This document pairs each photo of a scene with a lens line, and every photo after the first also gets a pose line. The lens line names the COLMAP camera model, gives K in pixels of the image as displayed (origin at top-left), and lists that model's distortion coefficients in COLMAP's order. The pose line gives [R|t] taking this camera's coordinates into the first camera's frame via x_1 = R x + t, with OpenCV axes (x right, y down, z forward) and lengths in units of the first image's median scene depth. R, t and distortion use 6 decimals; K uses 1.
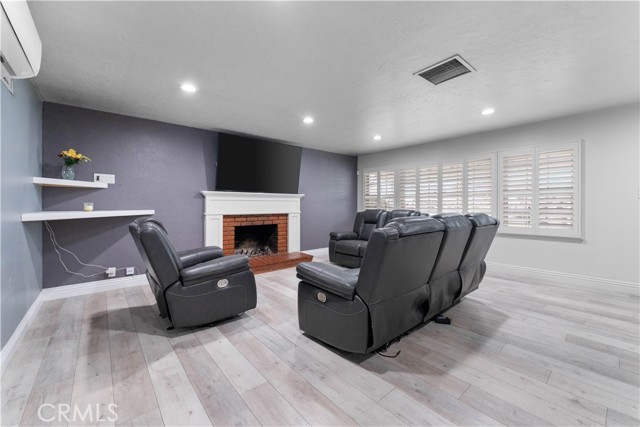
lens RADIAL K [[259.5, 0, 320.8], [0, 259.5, 205.5], [0, 0, 1]] dist [-0.000126, -0.000001]
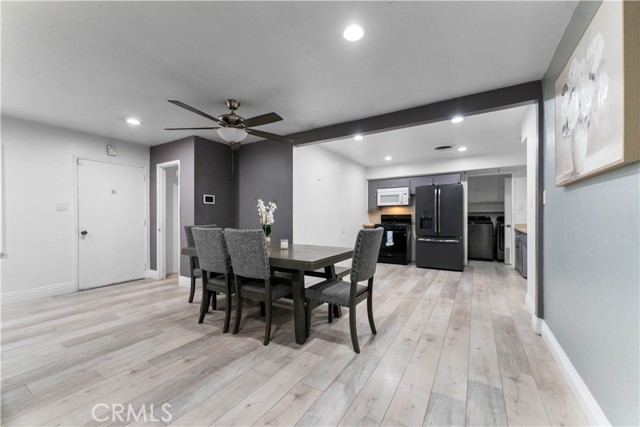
lens RADIAL K [[249.3, 0, 319.3], [0, 249.3, 216.8], [0, 0, 1]] dist [-0.000448, -0.000049]
pose [[-0.298725, 0.000277, 0.954339, -0.142964], [0.006606, 0.999977, 0.001778, 0.004233], [-0.954316, 0.006835, -0.298720, 0.165914]]
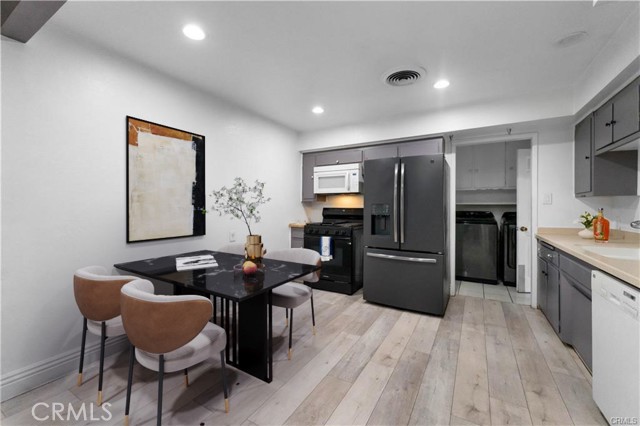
lens RADIAL K [[263.9, 0, 318.8], [0, 263.9, 205.7], [0, 0, 1]] dist [0.000971, -0.000076]
pose [[-0.322708, 0.001656, 0.946497, 0.239155], [0.000071, 0.999999, -0.001725, -0.010569], [-0.946498, -0.000490, -0.322708, -0.306486]]
